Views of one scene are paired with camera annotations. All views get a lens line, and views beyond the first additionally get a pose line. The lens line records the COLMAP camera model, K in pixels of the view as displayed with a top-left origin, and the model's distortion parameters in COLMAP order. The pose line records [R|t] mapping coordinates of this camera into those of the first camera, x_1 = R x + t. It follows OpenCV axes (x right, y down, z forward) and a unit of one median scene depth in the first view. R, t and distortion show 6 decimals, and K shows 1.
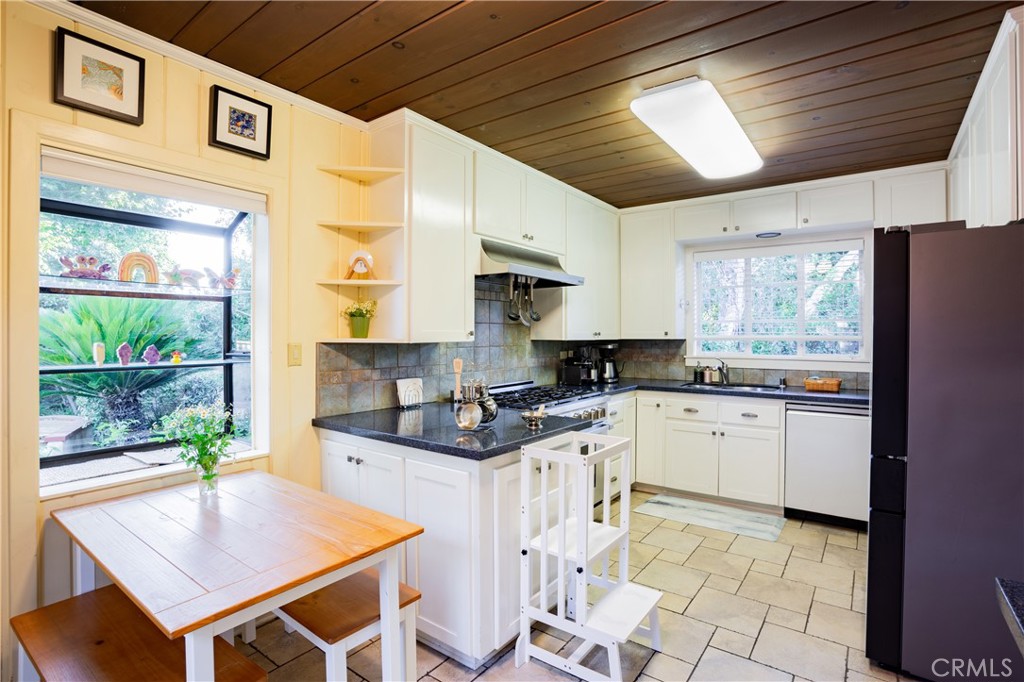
lens RADIAL K [[514.1, 0, 517.8], [0, 514.1, 339.3], [0, 0, 1]] dist [-0.001199, 0.000241]
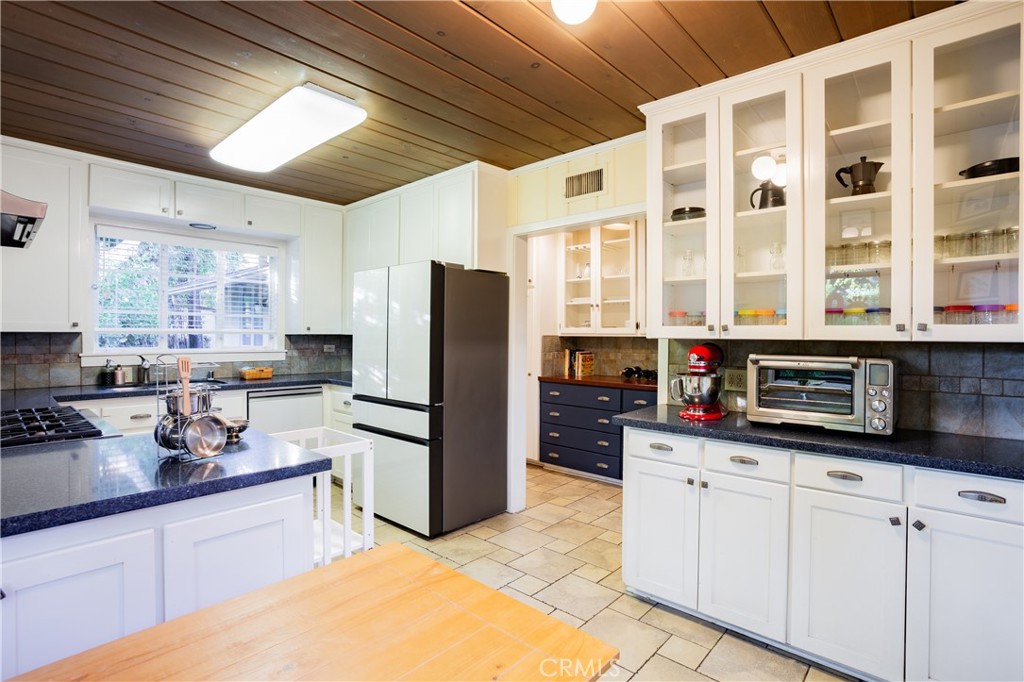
lens RADIAL K [[514.1, 0, 517.8], [0, 514.1, 339.3], [0, 0, 1]] dist [-0.001199, 0.000241]
pose [[0.112074, -0.016075, 0.993570, -0.576288], [0.001725, 0.999871, 0.015983, -0.001626], [-0.993698, -0.000077, 0.112088, 0.396282]]
